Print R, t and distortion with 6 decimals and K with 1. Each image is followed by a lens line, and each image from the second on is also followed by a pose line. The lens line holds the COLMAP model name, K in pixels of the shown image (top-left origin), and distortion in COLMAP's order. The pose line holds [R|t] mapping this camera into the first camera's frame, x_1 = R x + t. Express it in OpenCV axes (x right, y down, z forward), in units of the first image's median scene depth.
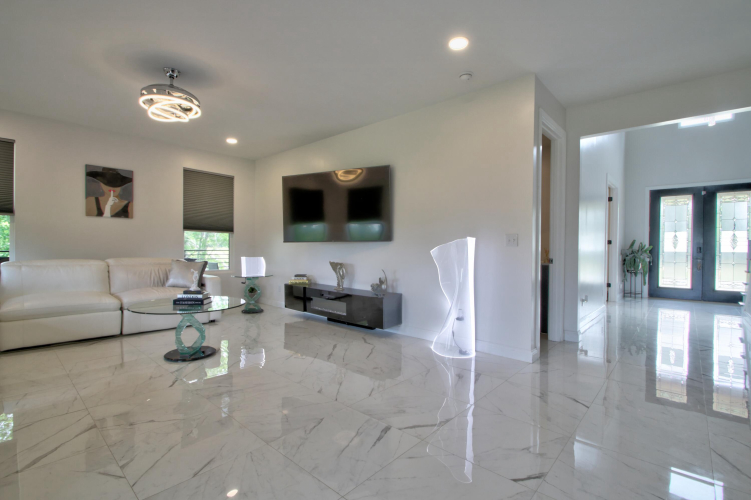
lens RADIAL K [[347.5, 0, 374.7], [0, 347.5, 254.2], [0, 0, 1]] dist [-0.023912, -0.001114]
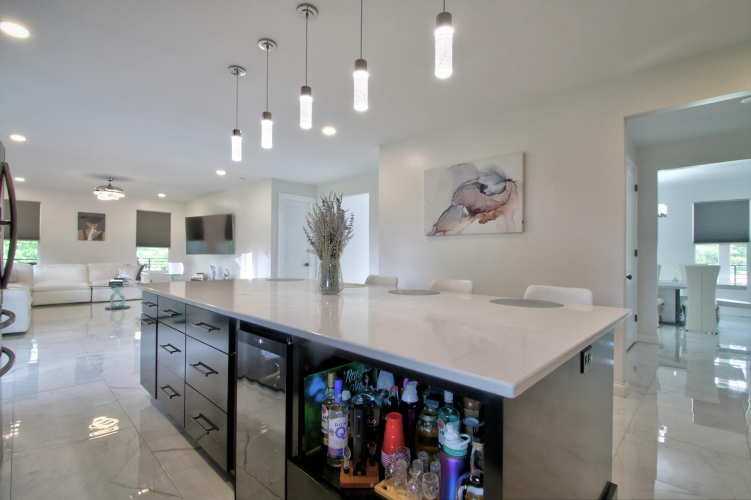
lens RADIAL K [[347.5, 0, 375.1], [0, 347.5, 251.6], [0, 0, 1]] dist [-0.023912, -0.001114]
pose [[0.999286, -0.002992, -0.037671, 0.806806], [0.002230, 0.999792, -0.020257, -0.009940], [0.037724, 0.020158, 0.999085, -0.757395]]
